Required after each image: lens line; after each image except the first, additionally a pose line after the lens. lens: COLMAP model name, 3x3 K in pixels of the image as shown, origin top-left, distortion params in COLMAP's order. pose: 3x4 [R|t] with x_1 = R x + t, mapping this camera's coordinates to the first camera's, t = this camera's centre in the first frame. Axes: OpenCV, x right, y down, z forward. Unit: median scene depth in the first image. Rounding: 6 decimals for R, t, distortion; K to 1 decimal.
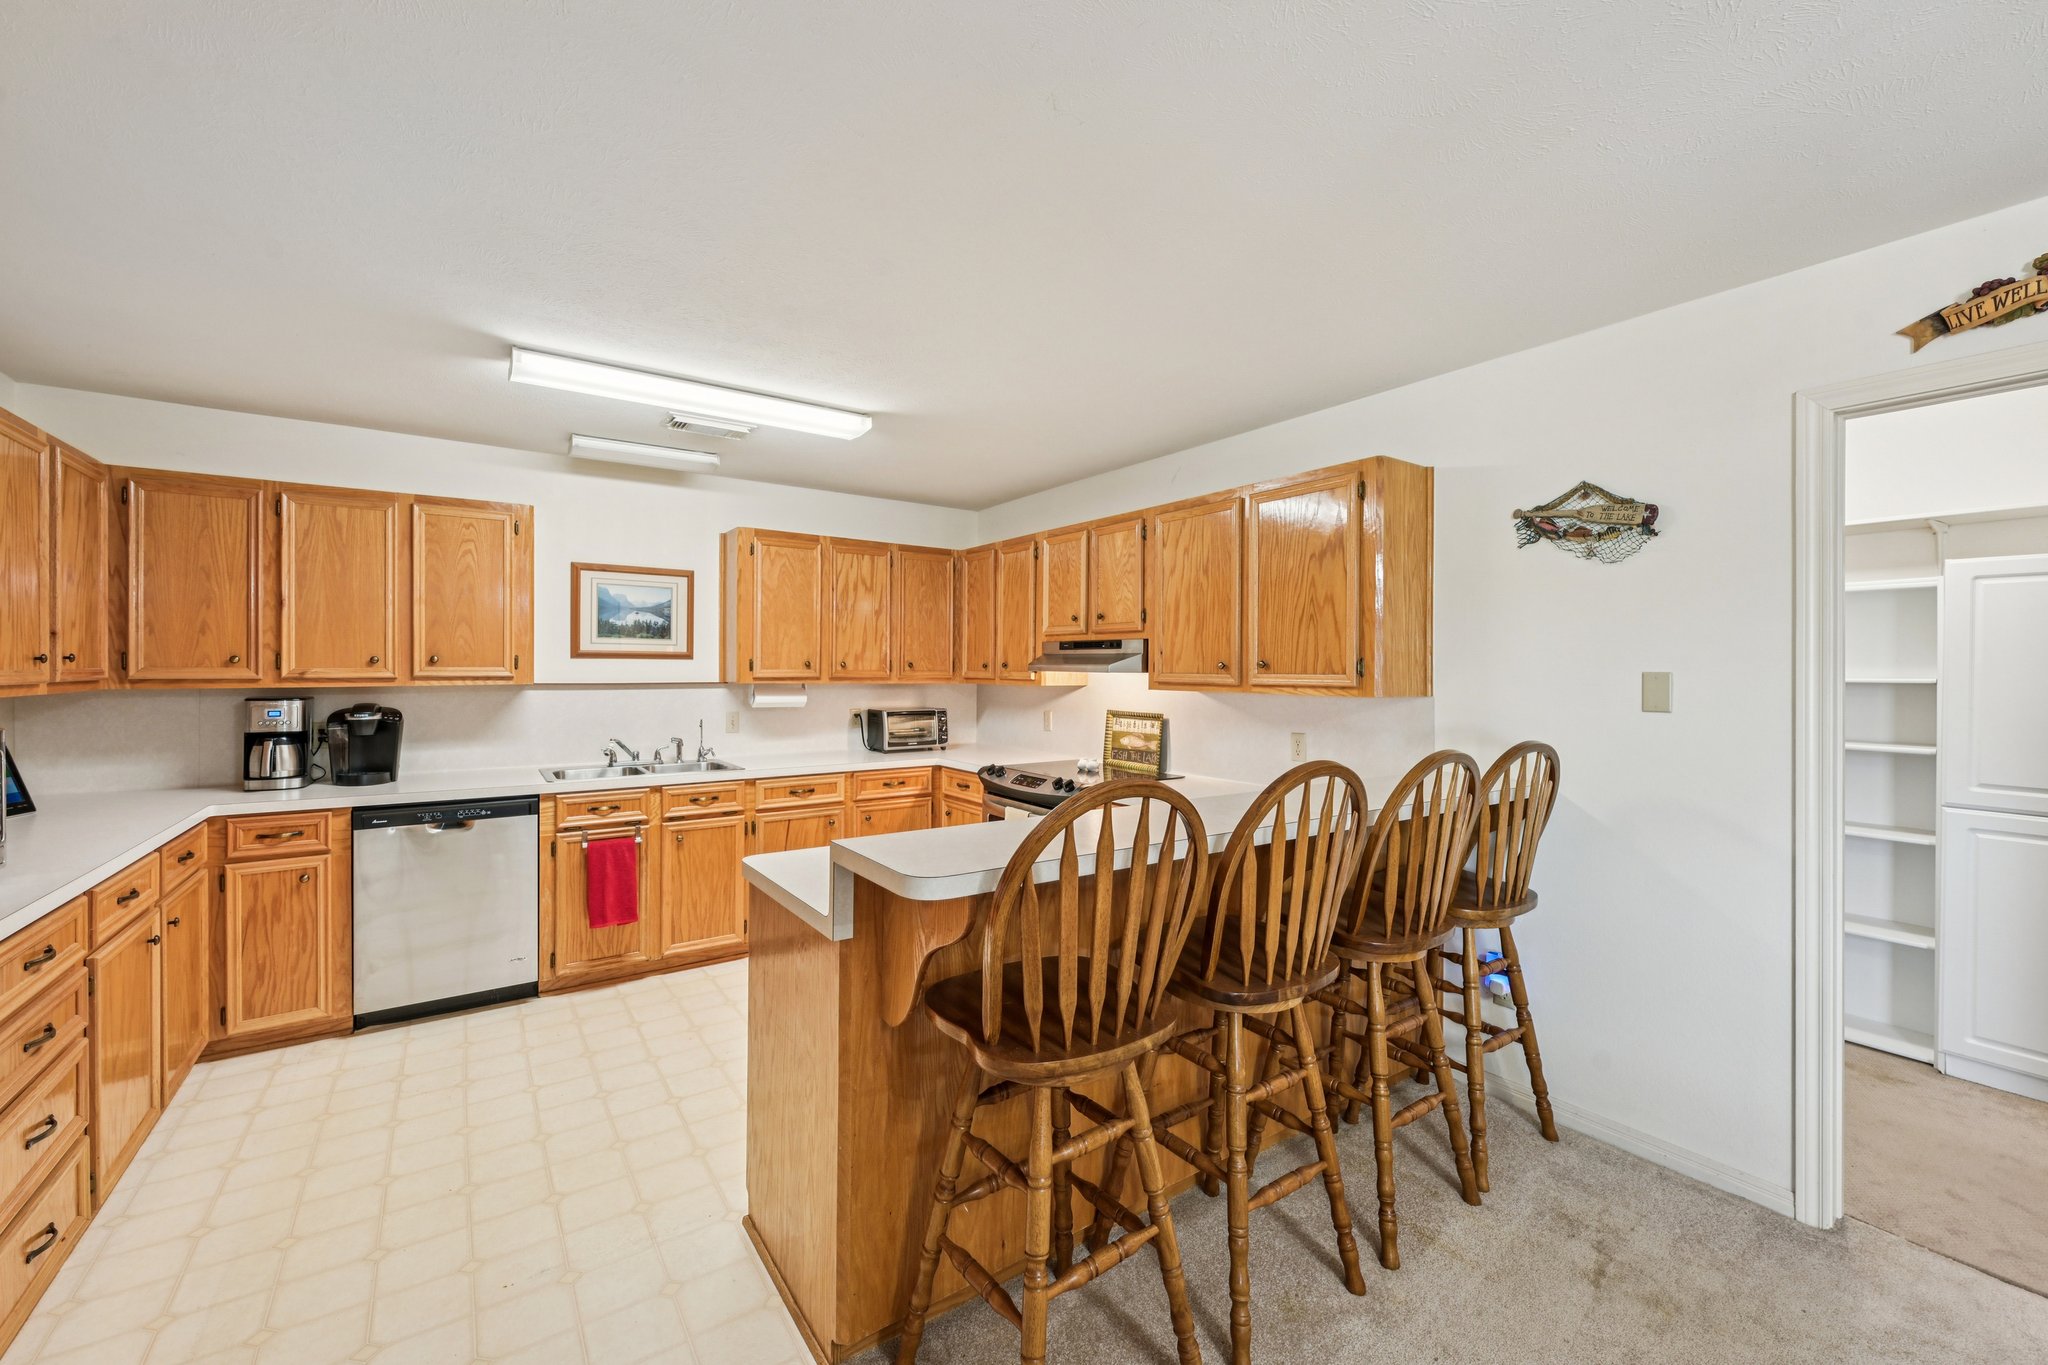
lens RADIAL K [[824.5, 0, 1025.1], [0, 824.5, 667.8], [0, 0, 1]] dist [0.000895, 0.000051]
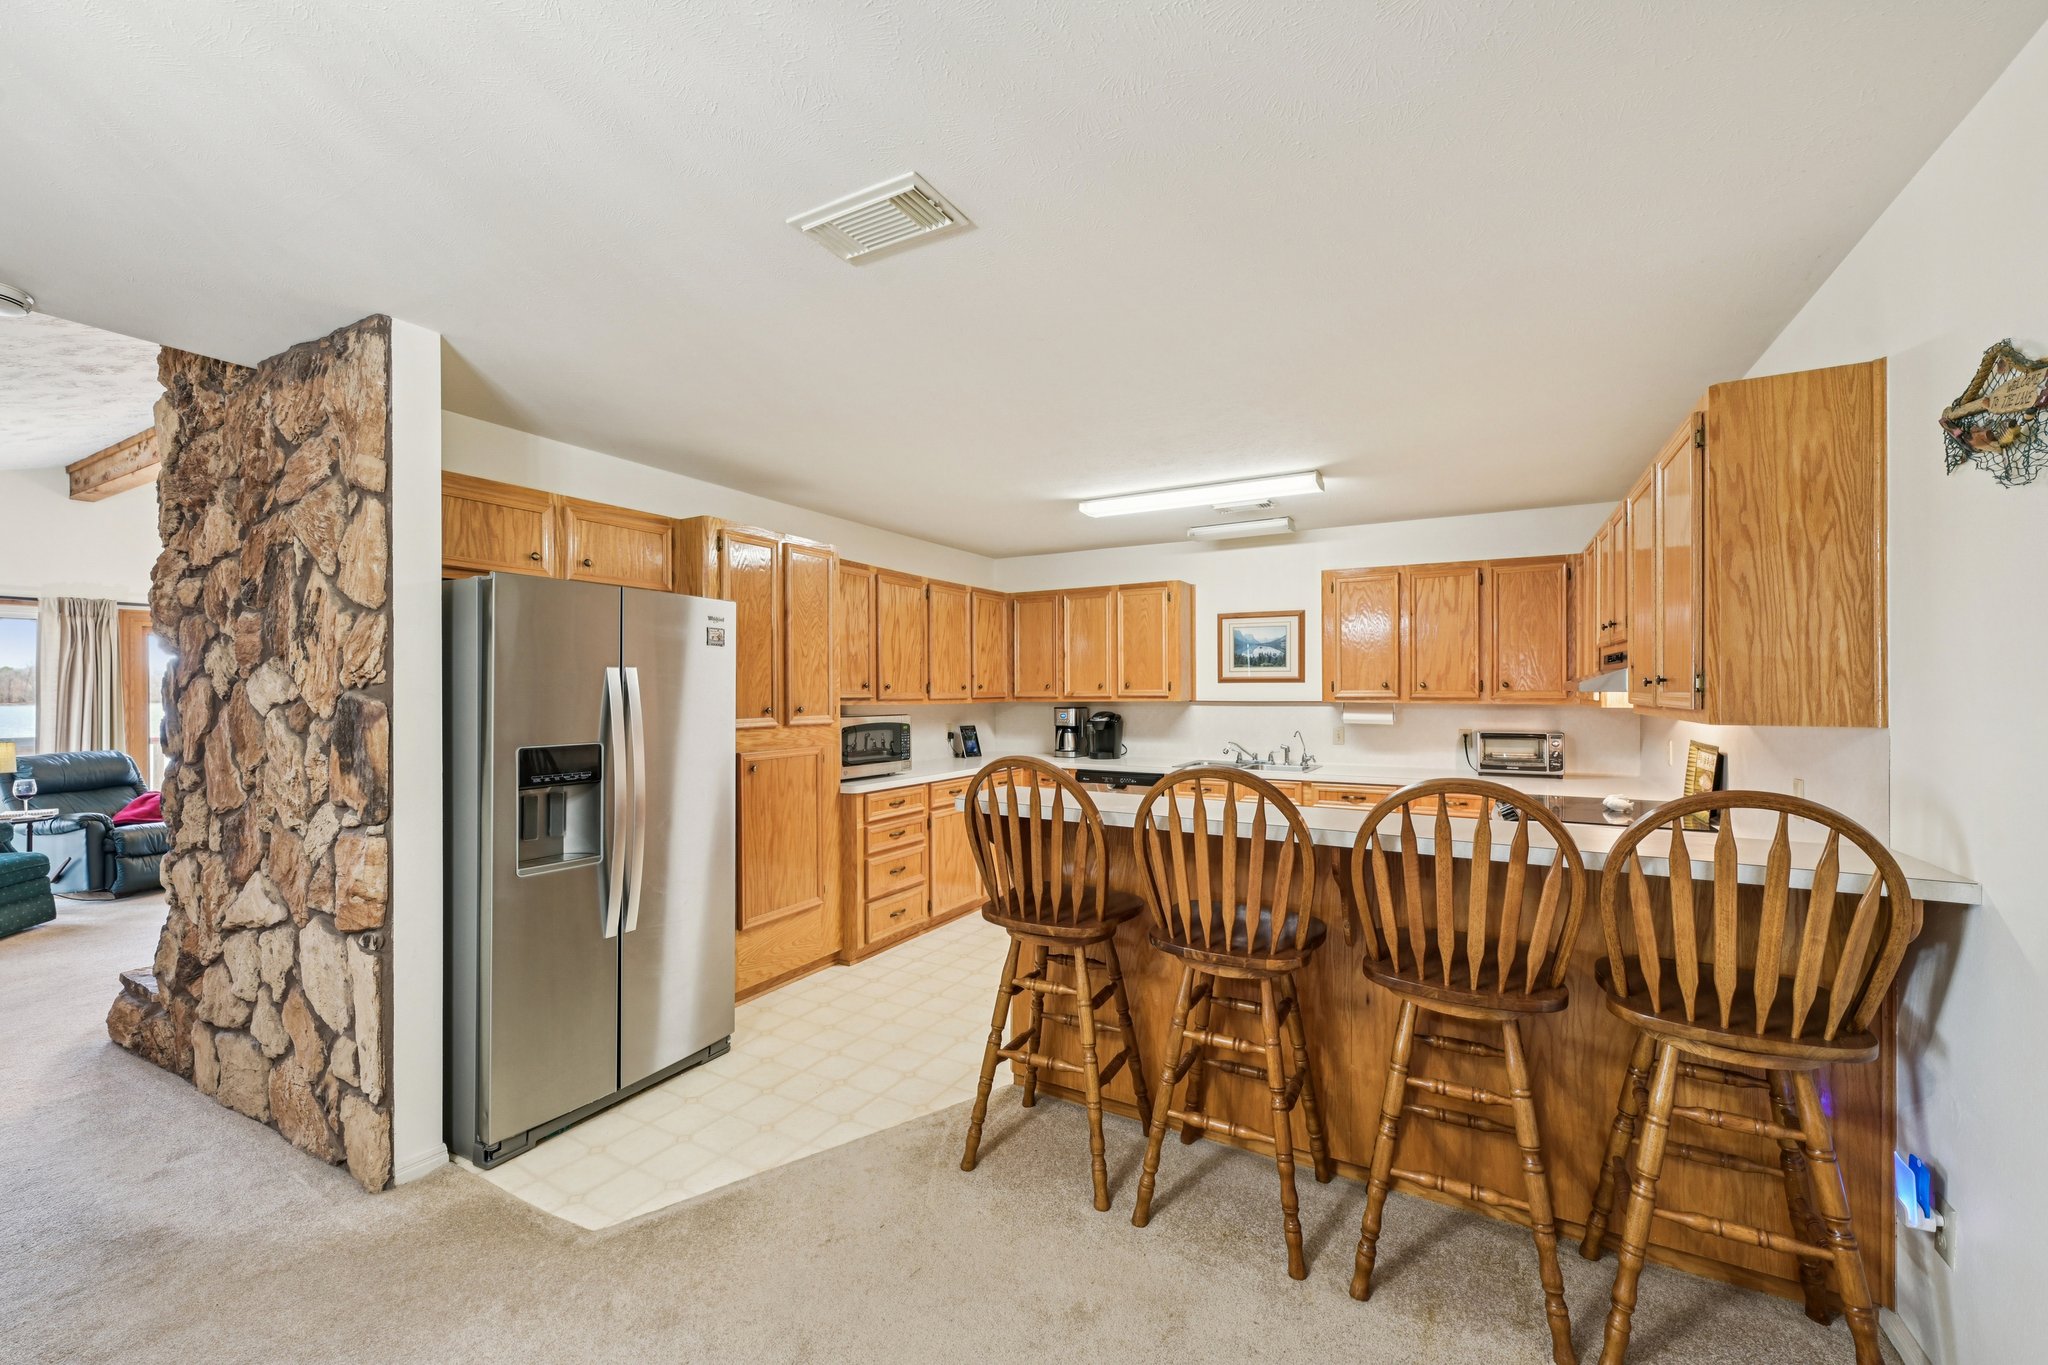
lens RADIAL K [[803.6, 0, 1020.8], [0, 803.6, 688.2], [0, 0, 1]] dist [0.000479, 0.000041]
pose [[0.439325, -0.007887, -0.898293, 0.524286], [0.005287, 0.999967, -0.006194, 0.004071], [0.898312, -0.002028, 0.439353, 0.102992]]
